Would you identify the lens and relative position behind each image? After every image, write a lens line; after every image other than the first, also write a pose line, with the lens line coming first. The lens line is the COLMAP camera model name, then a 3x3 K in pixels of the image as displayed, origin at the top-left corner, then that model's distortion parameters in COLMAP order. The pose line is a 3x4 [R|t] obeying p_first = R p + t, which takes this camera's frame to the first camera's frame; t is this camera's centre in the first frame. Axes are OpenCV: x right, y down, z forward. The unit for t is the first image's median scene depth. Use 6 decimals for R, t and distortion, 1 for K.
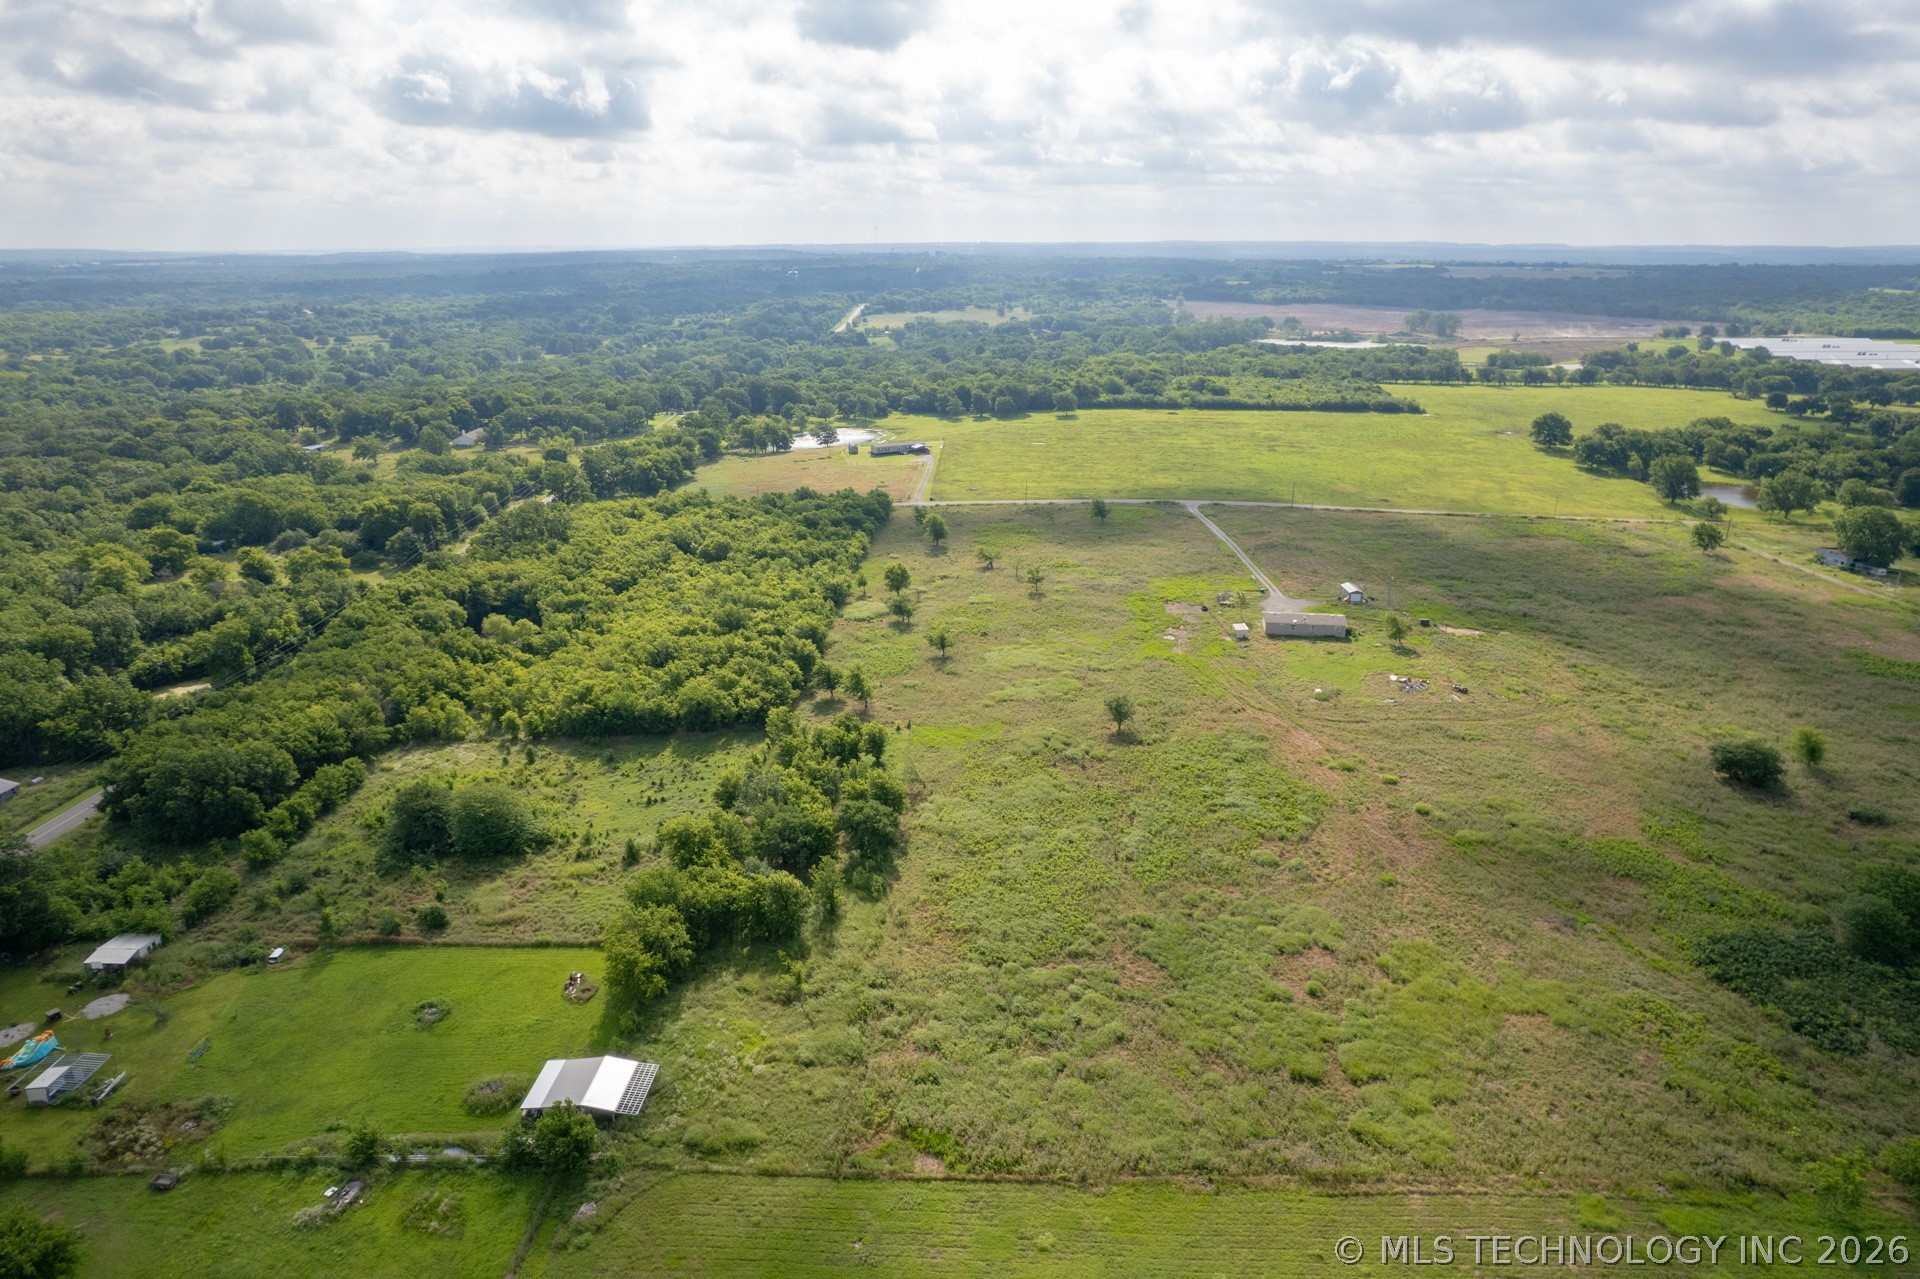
lens RADIAL K [[1230.4, 0, 955.8], [0, 1230.4, 632.2], [0, 0, 1]] dist [-0.075453, 0.065811]
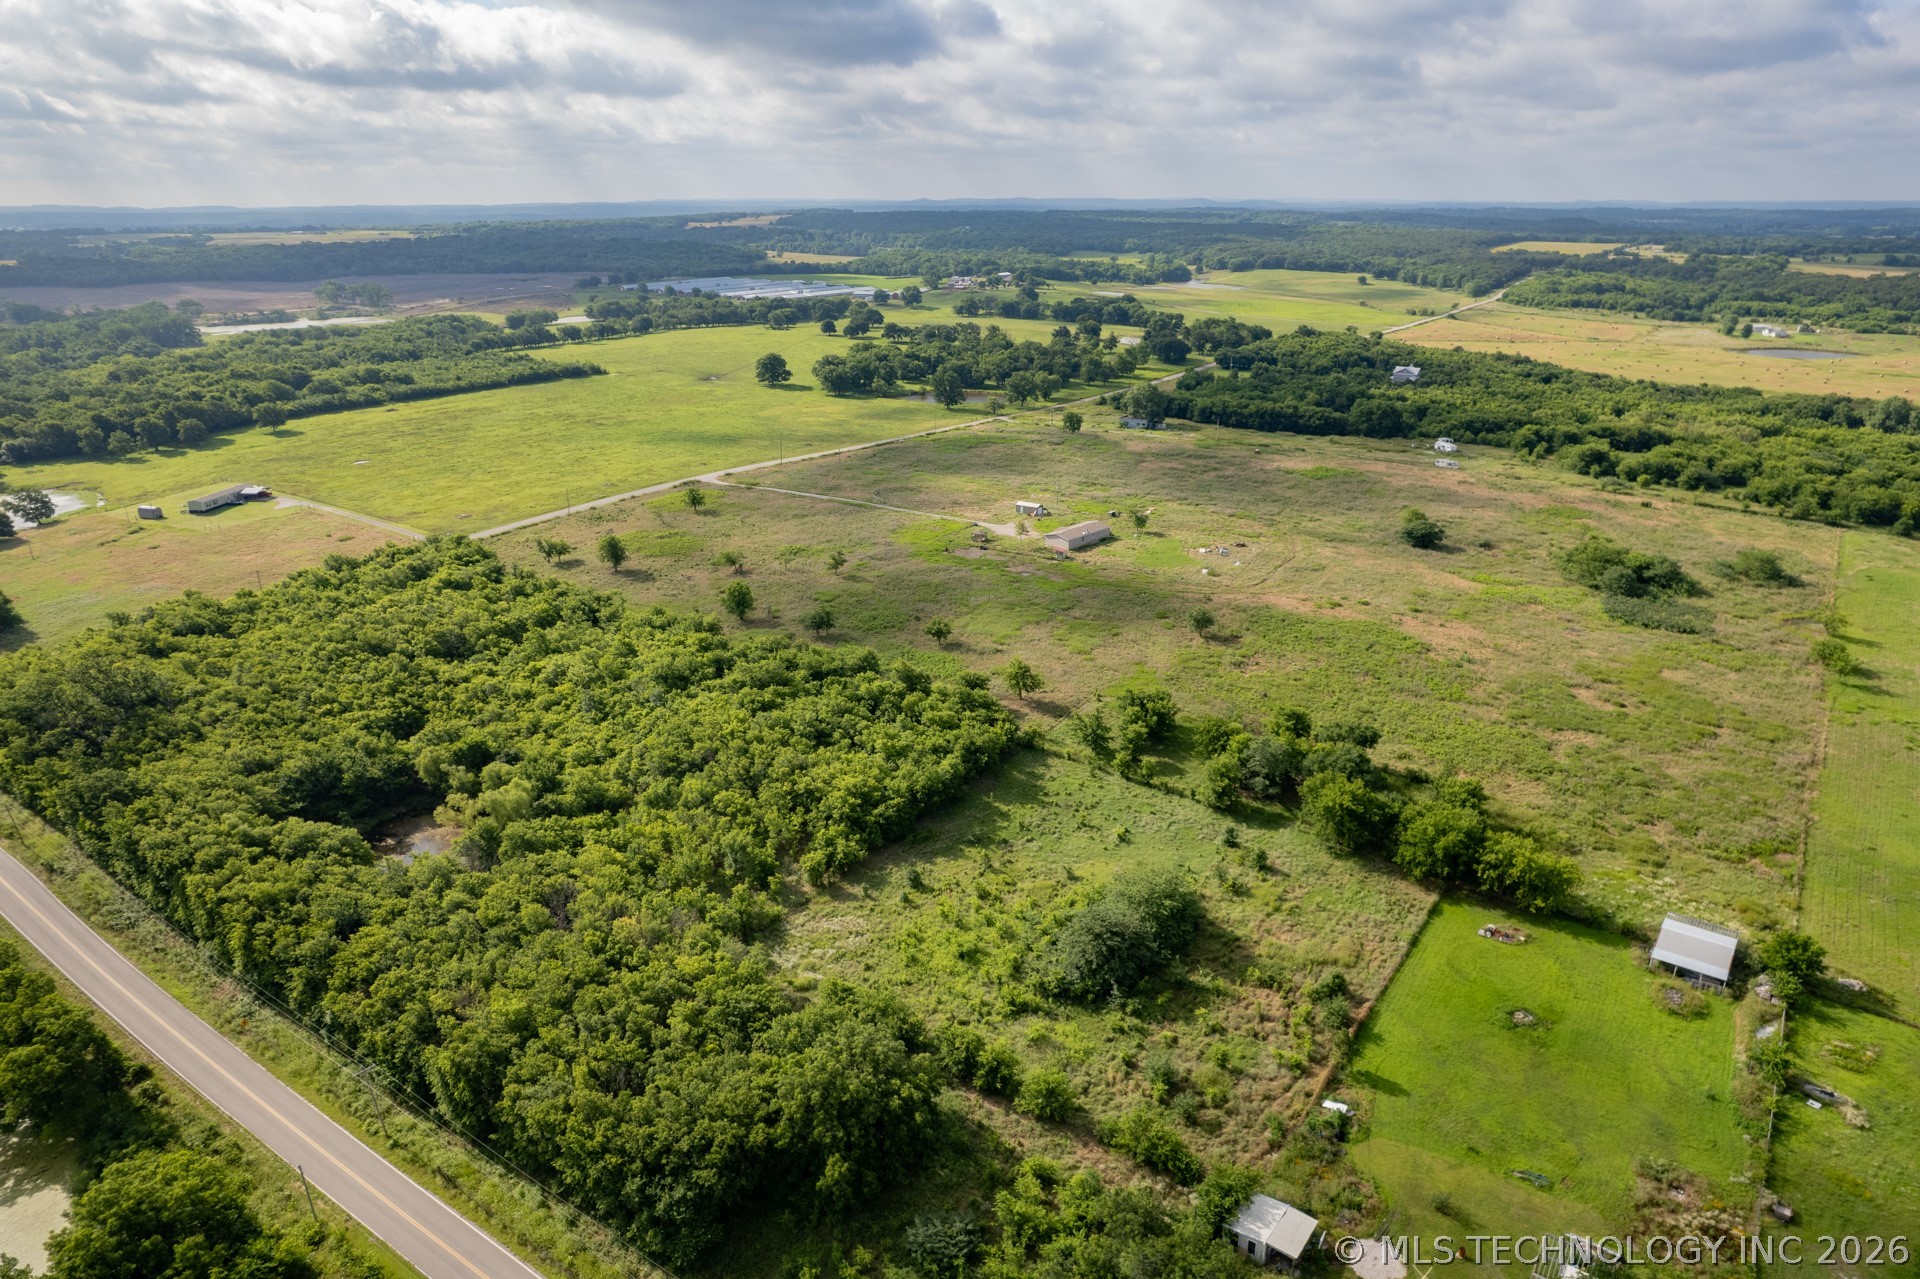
lens RADIAL K [[1230.4, 0, 962.1], [0, 1230.4, 629.8], [0, 0, 1]] dist [-0.075453, 0.065811]
pose [[0.565772, -0.280018, 0.775560, -0.710093], [0.259271, 0.953278, 0.155045, -0.130680], [-0.782739, 0.113361, 0.611938, 0.379905]]
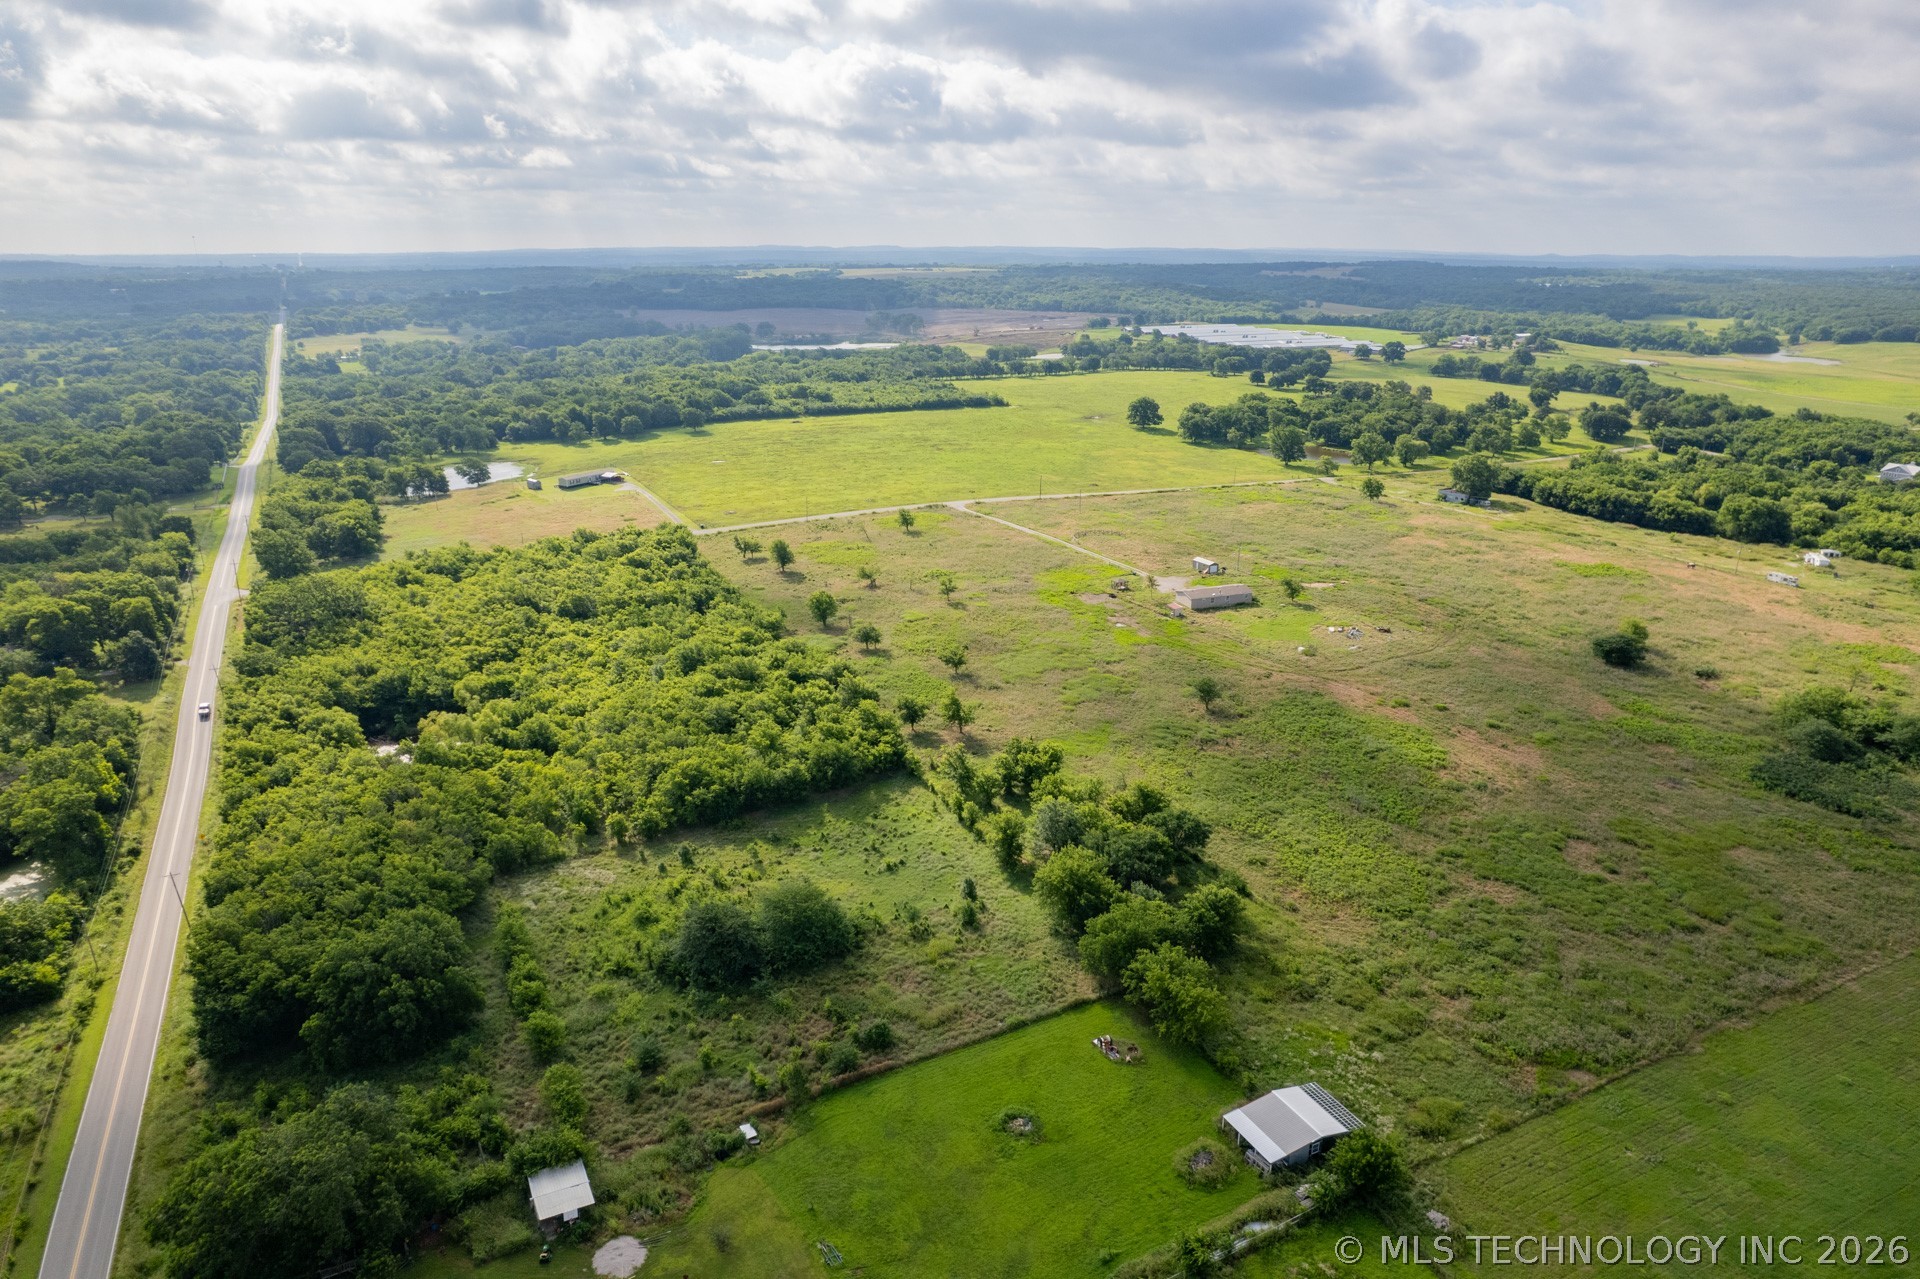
lens RADIAL K [[1230.4, 0, 961.5], [0, 1230.4, 648.2], [0, 0, 1]] dist [-0.075453, 0.065811]
pose [[0.877911, -0.149155, 0.455000, -0.434950], [0.145969, 0.988382, 0.042361, -0.040749], [-0.456032, 0.029227, 0.889484, 0.109521]]
